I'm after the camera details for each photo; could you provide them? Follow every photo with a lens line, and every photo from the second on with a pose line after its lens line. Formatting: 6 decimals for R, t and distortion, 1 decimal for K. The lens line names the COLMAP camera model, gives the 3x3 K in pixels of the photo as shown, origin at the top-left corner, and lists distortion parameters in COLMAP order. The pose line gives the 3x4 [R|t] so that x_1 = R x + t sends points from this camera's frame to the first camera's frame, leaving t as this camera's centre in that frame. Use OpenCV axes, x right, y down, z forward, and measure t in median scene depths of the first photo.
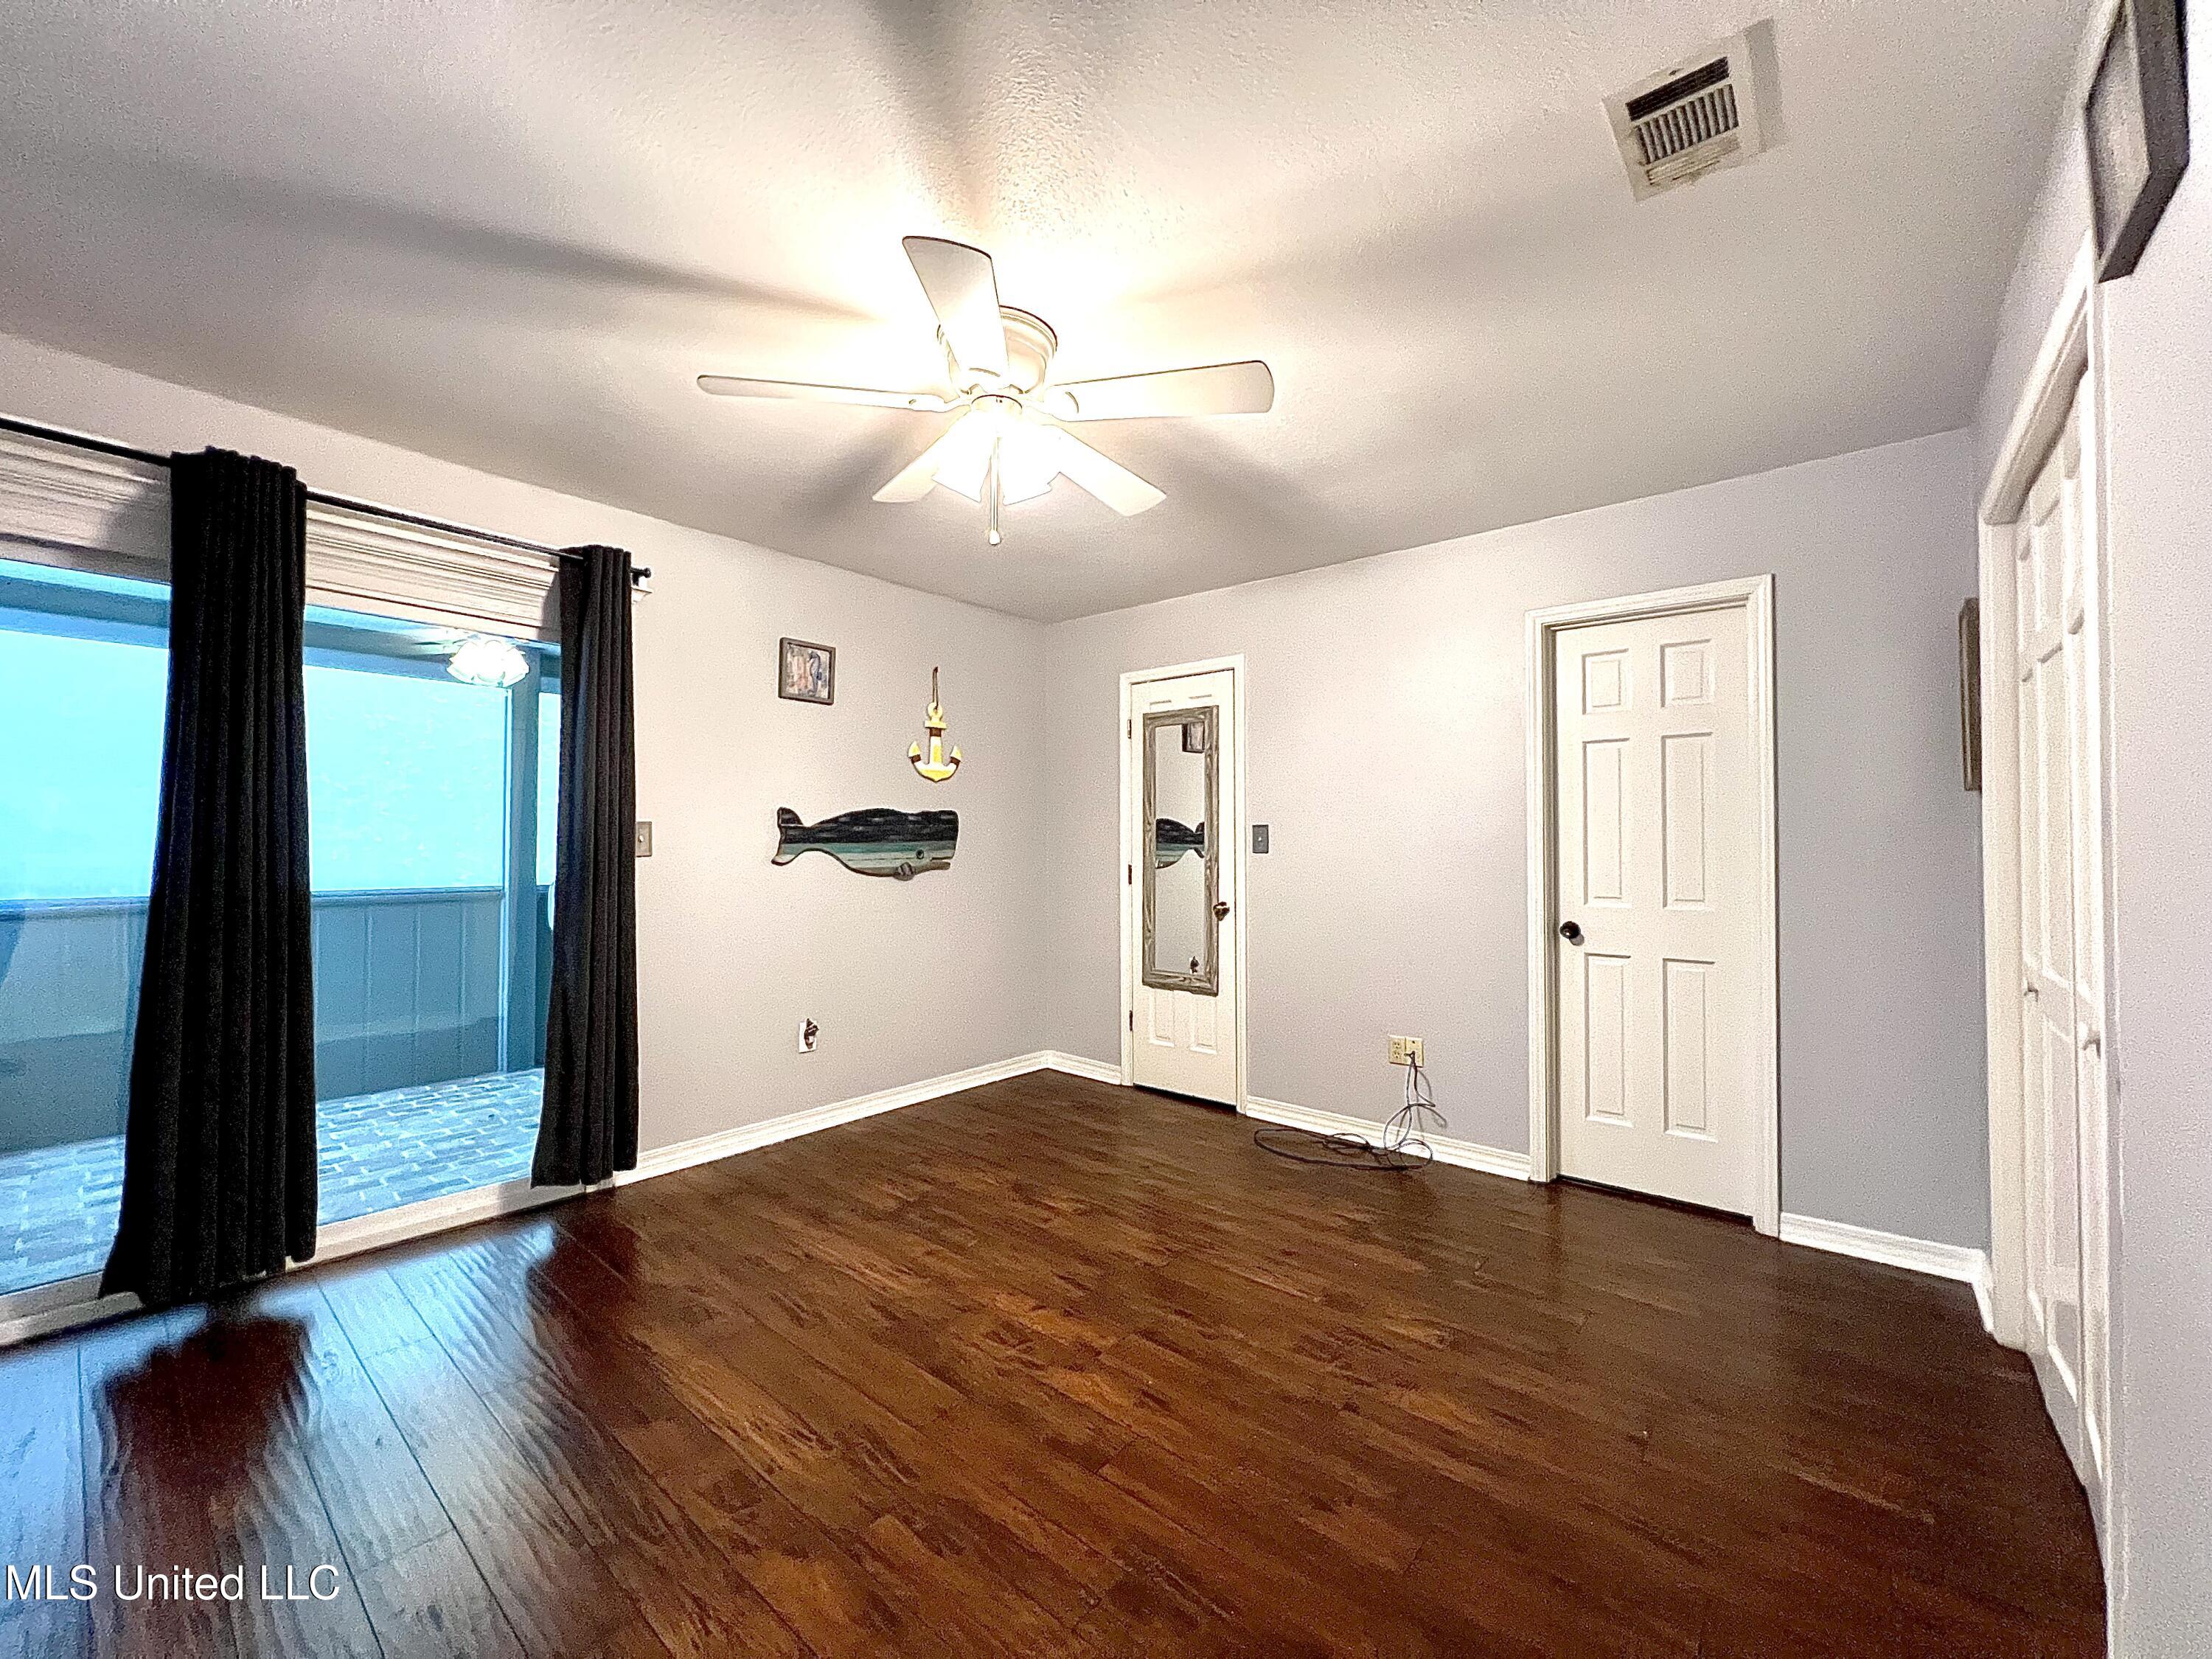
lens RADIAL K [[882.7, 0, 1099.0], [0, 882.7, 823.4], [0, 0, 1]] dist [-0.000974, 0.000329]
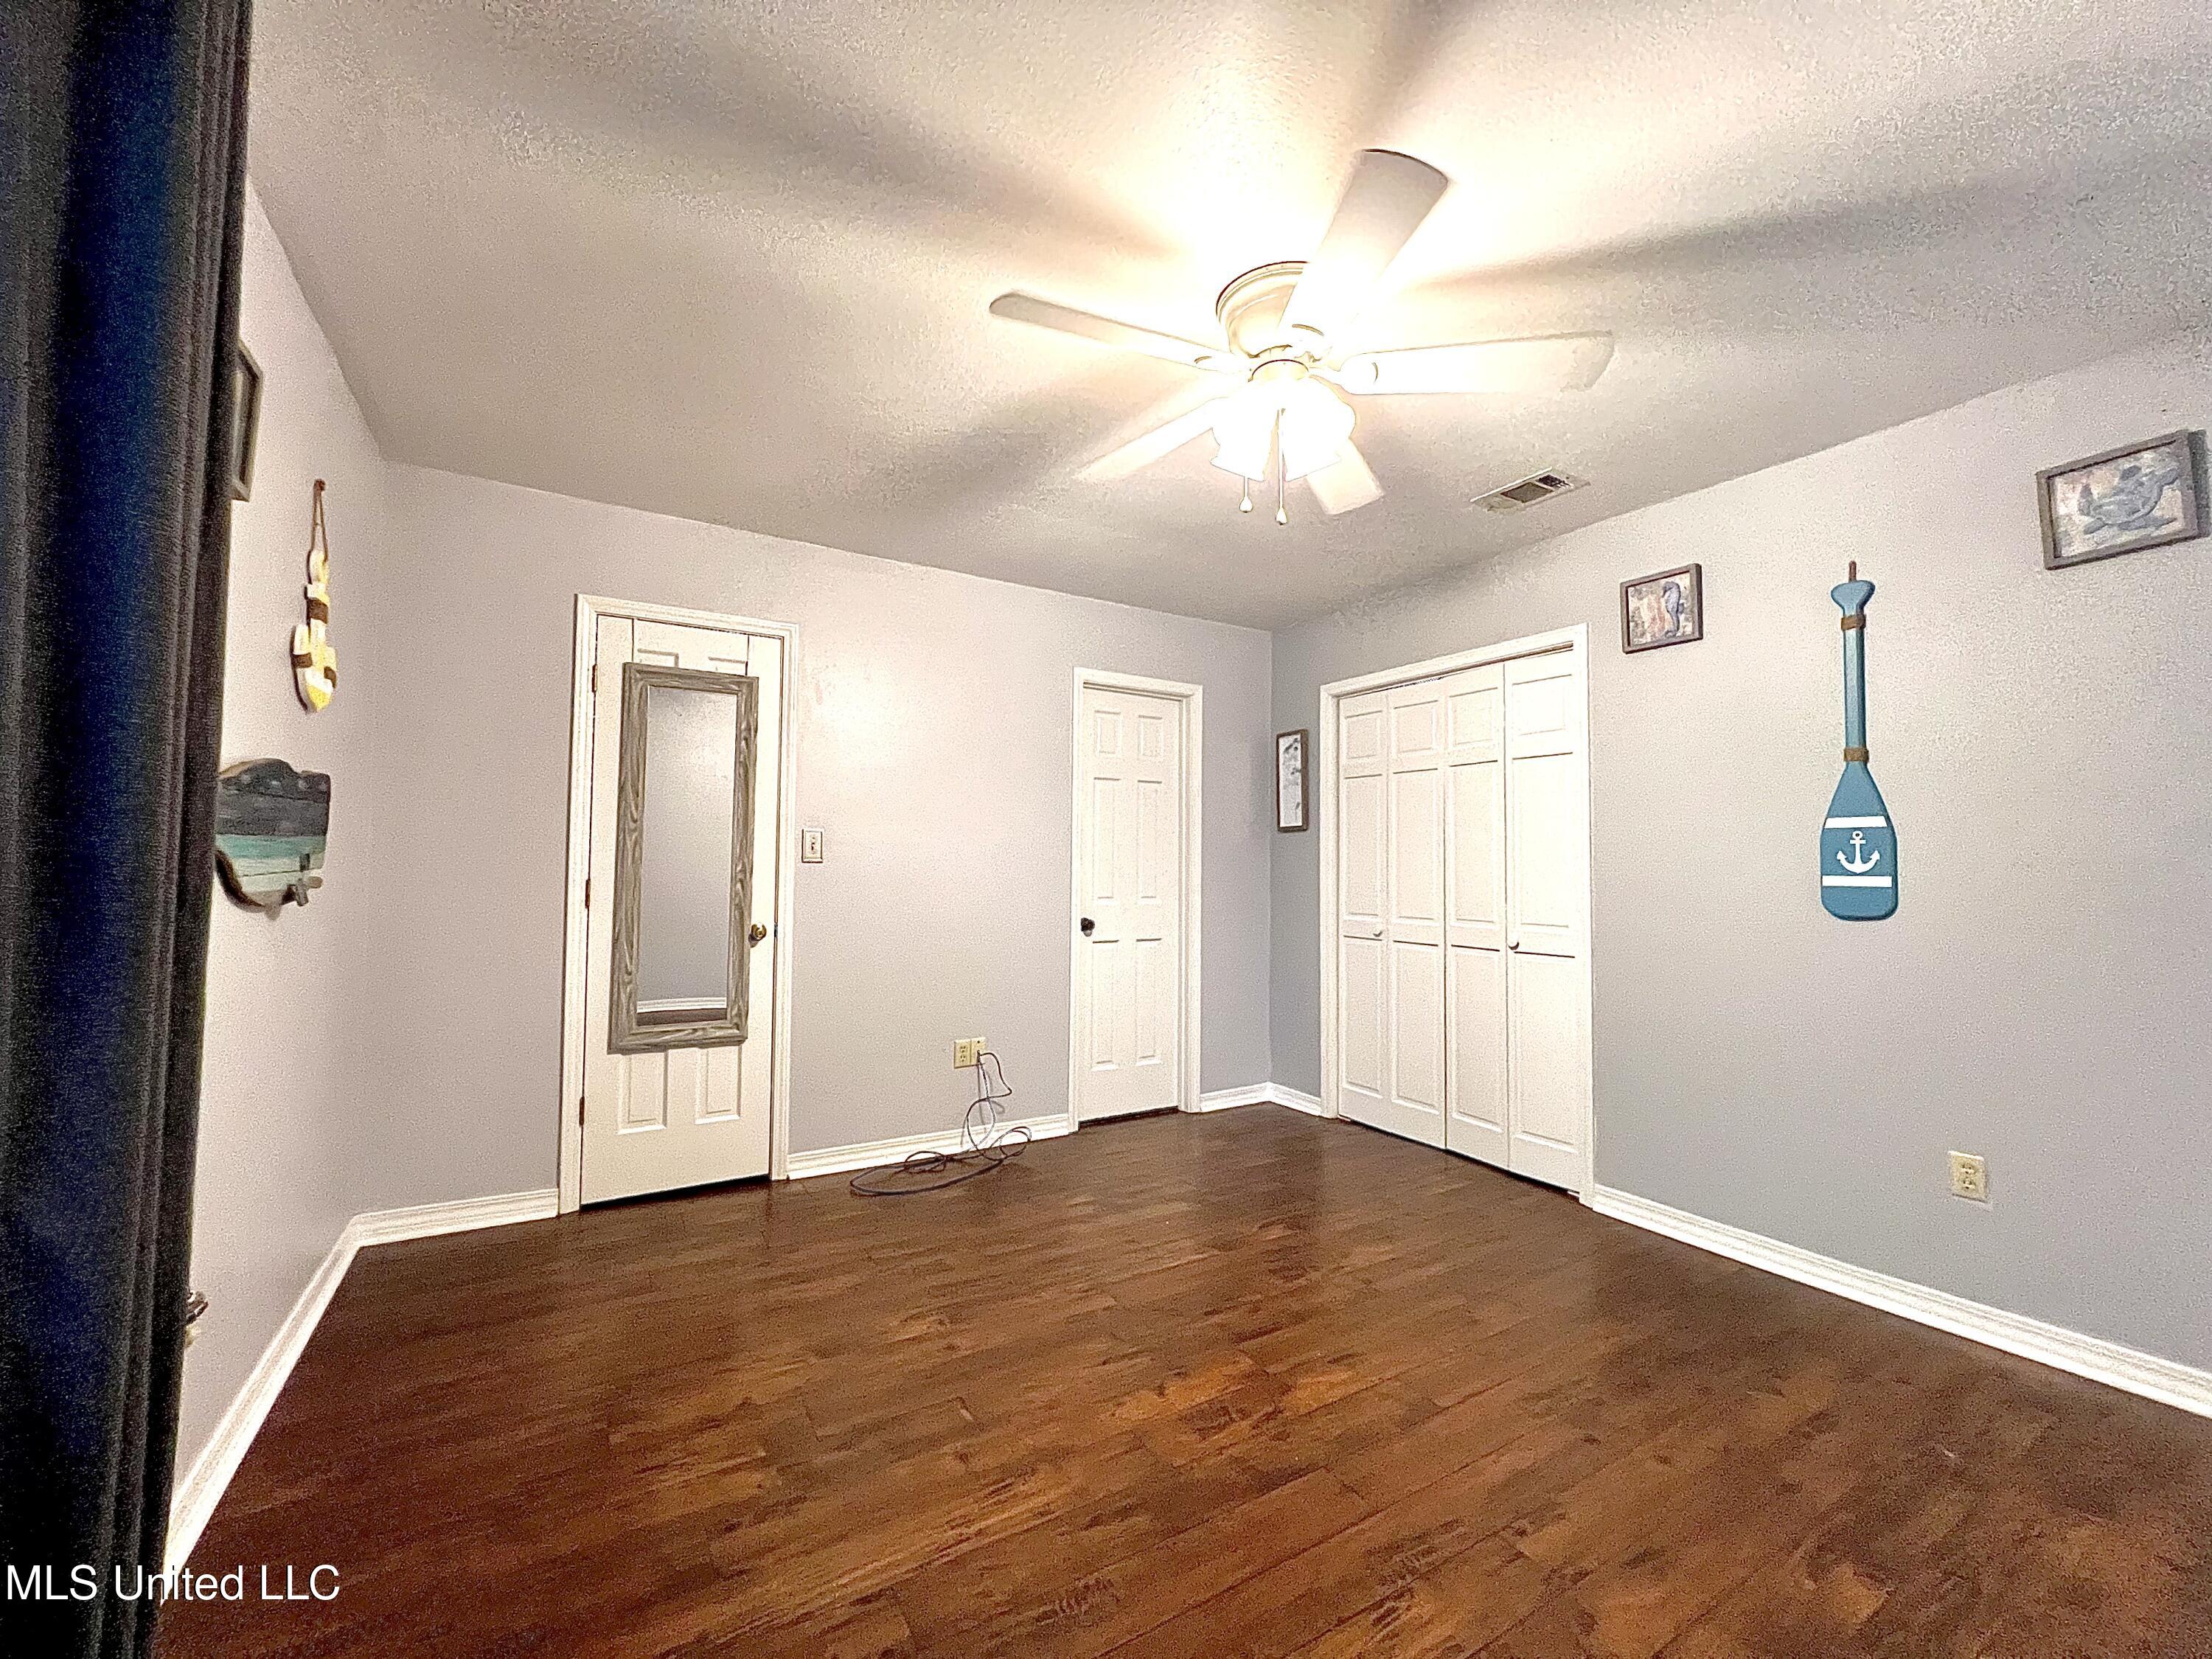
lens RADIAL K [[882.7, 0, 1111.9], [0, 882.7, 833.5], [0, 0, 1]] dist [-0.000974, 0.000329]
pose [[0.320147, 0.036421, 0.946668, -0.638076], [-0.034876, 0.999036, -0.026641, 0.021109], [-0.946726, -0.024487, 0.321108, 0.543564]]
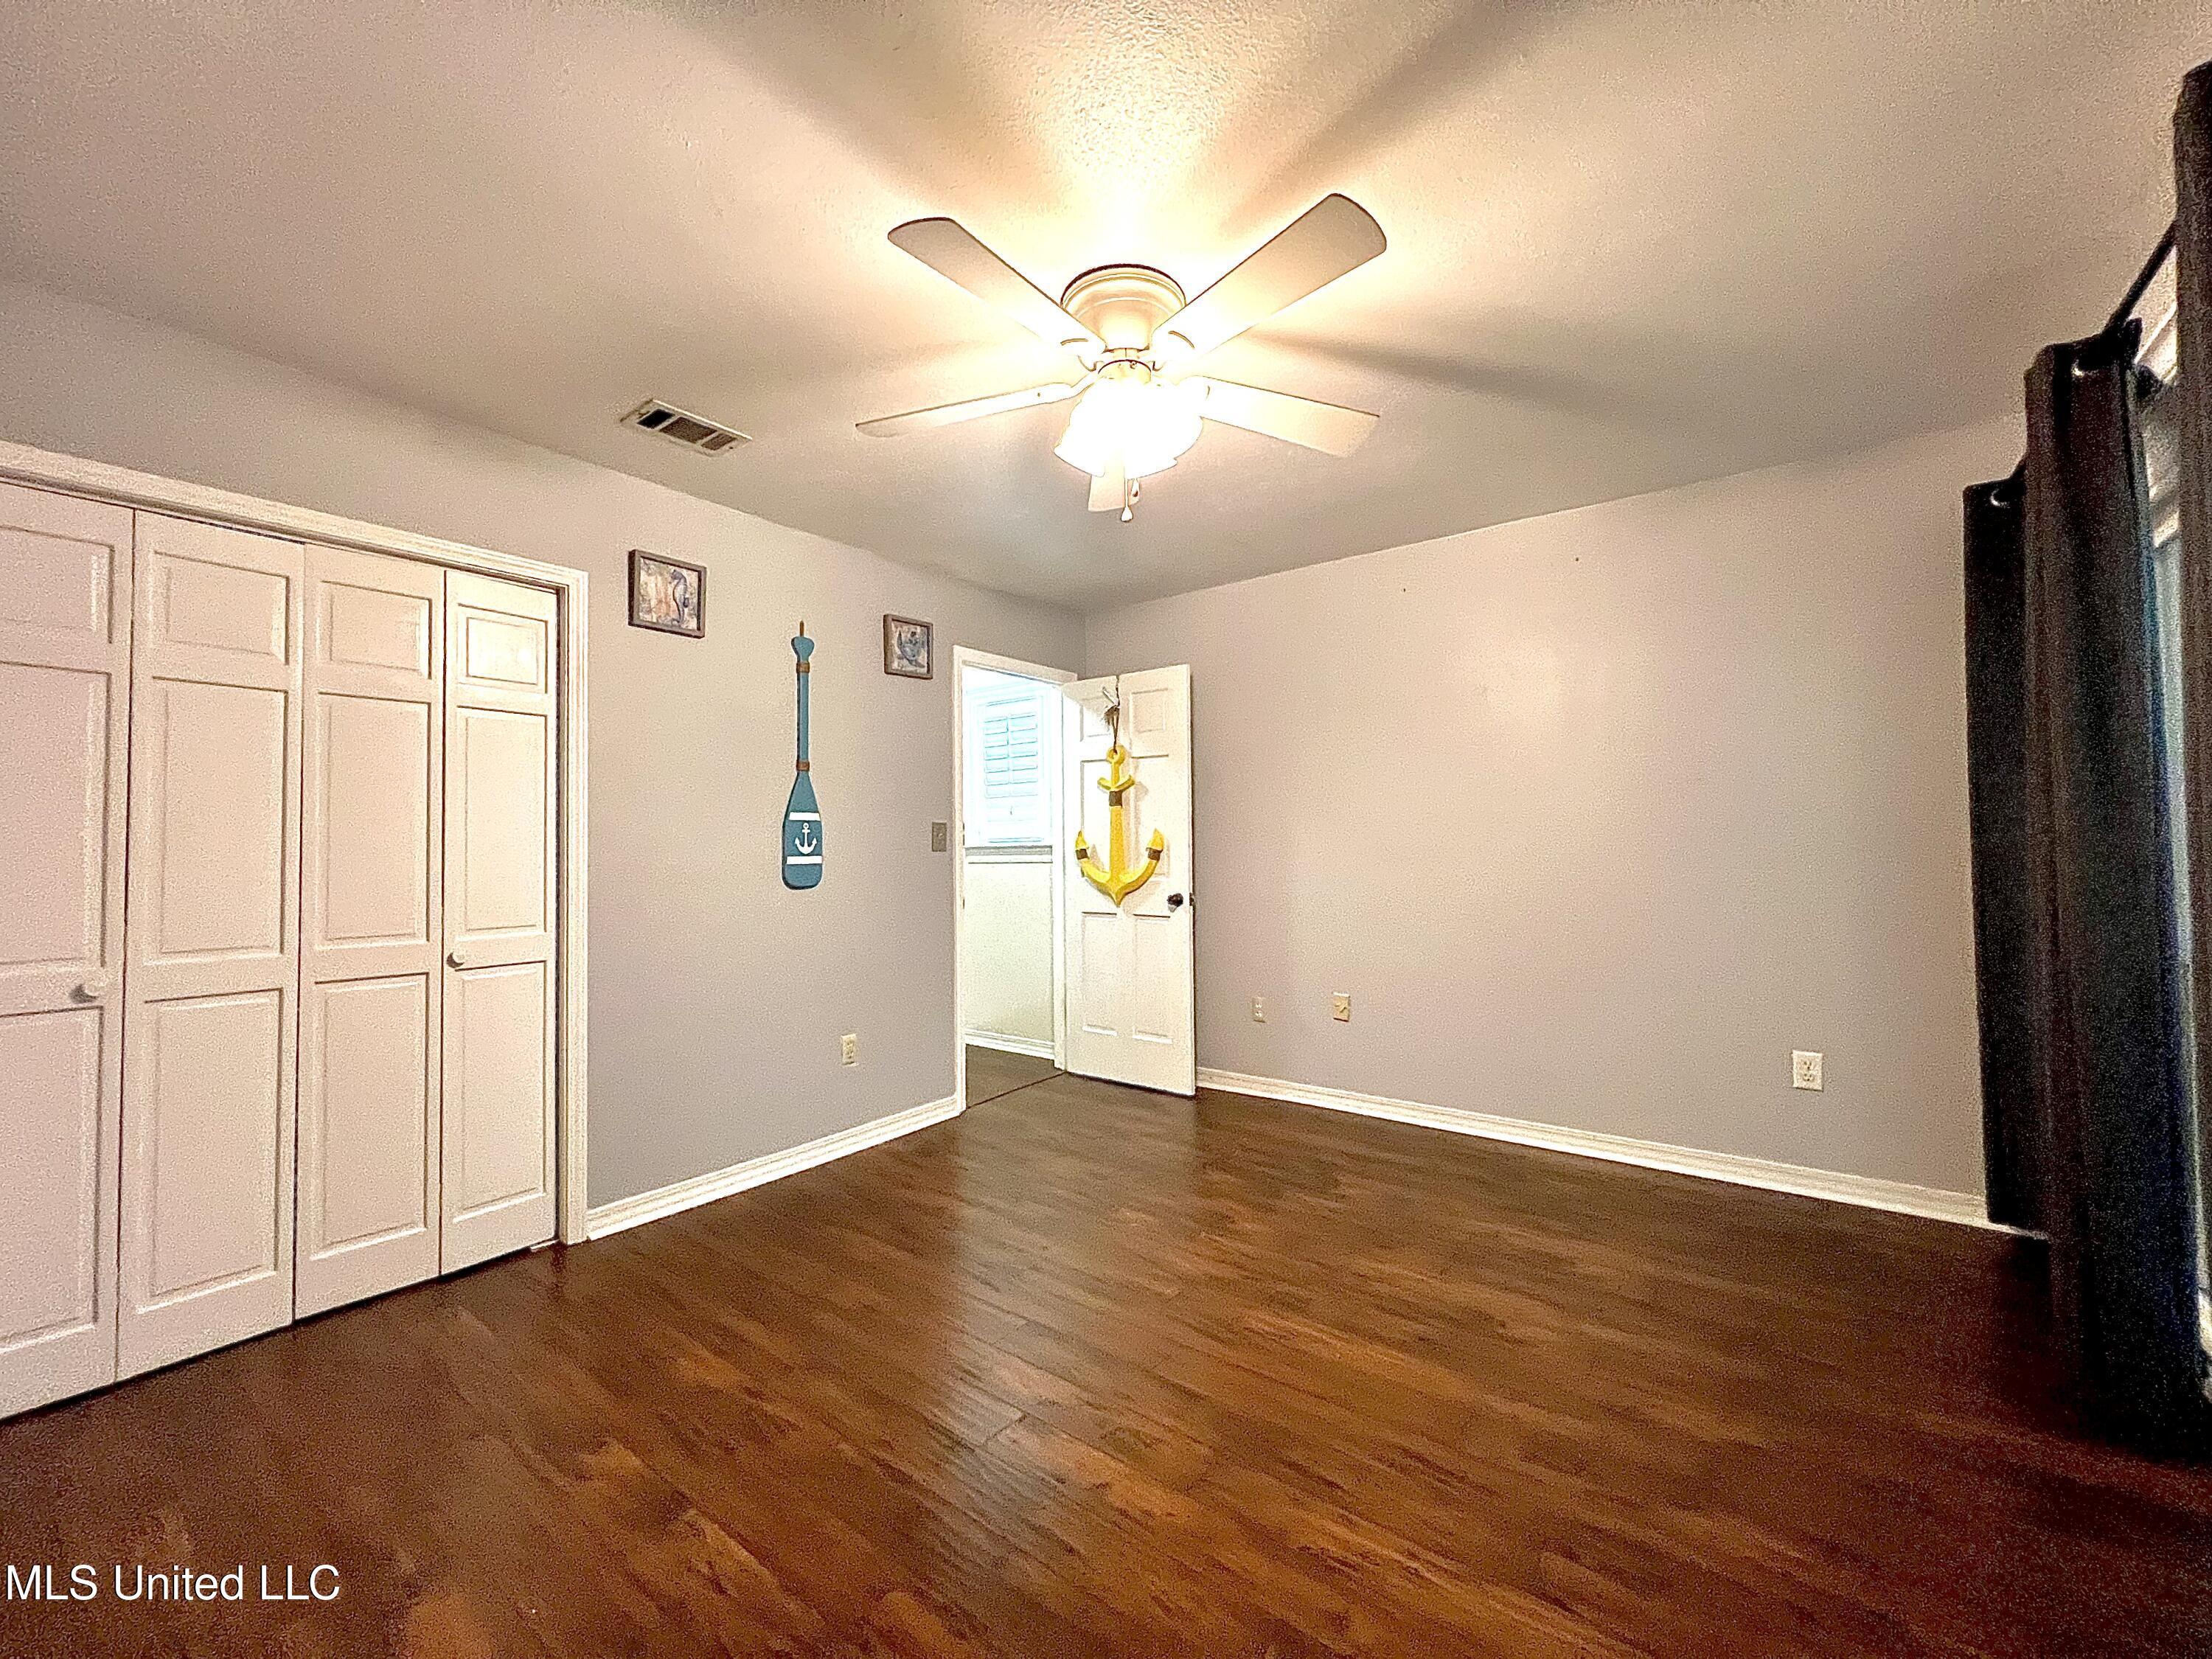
lens RADIAL K [[882.7, 0, 1103.8], [0, 882.7, 832.8], [0, 0, 1]] dist [-0.000974, 0.000329]
pose [[-0.998583, 0.007438, -0.052695, -0.025533], [0.009876, 0.998885, -0.046158, 0.038214], [0.052293, -0.046613, -0.997543, 1.204316]]
